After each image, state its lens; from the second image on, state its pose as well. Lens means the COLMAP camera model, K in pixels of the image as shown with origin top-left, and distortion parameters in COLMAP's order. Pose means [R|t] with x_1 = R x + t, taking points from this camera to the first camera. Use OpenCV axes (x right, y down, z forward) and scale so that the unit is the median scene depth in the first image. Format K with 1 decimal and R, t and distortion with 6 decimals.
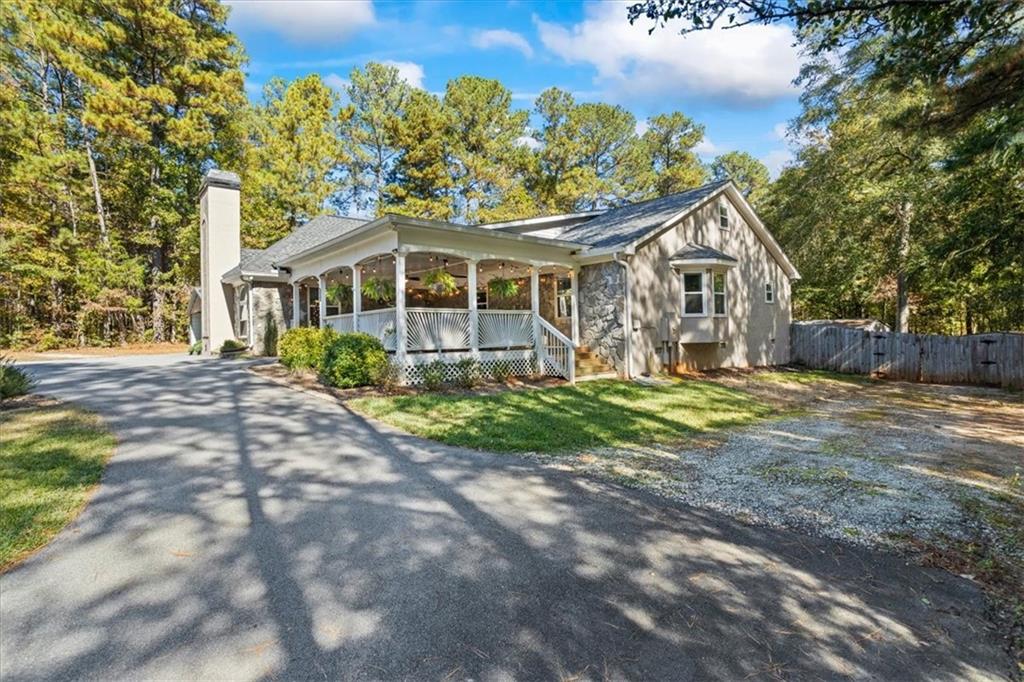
lens RADIAL K [[505.5, 0, 508.7], [0, 505.5, 339.4], [0, 0, 1]] dist [-0.021240, 0.018009]
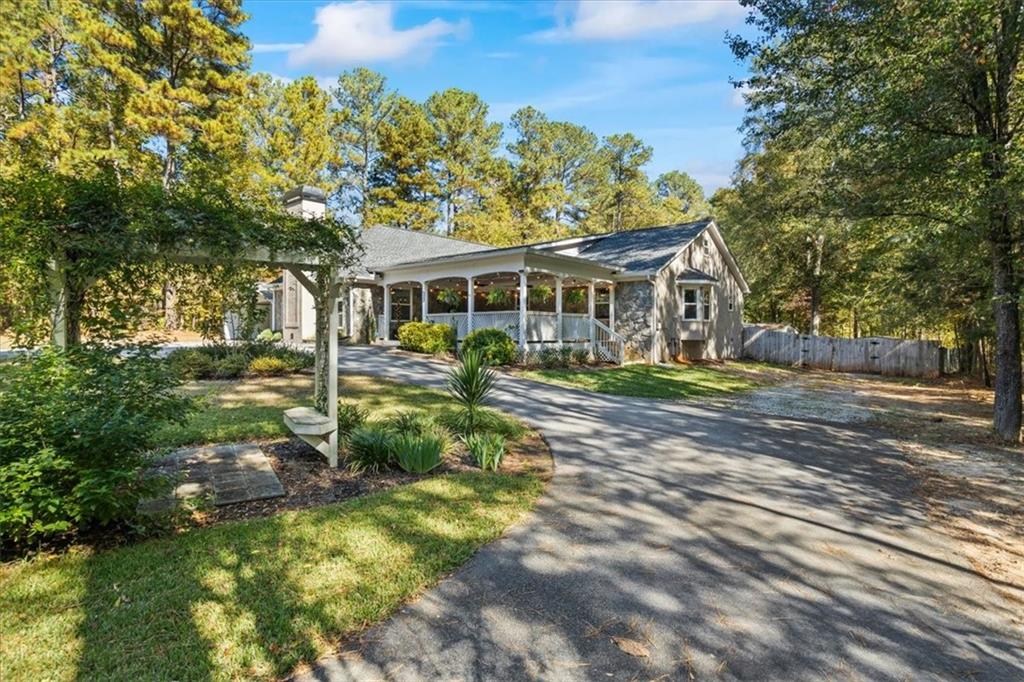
lens RADIAL K [[505.5, 0, 516.0], [0, 505.5, 341.2], [0, 0, 1]] dist [-0.021240, 0.018009]
pose [[0.988234, 0.019097, 0.151752, -0.249257], [-0.020917, 0.999727, 0.010406, 0.004903], [-0.151512, -0.013458, 0.988364, -0.235511]]
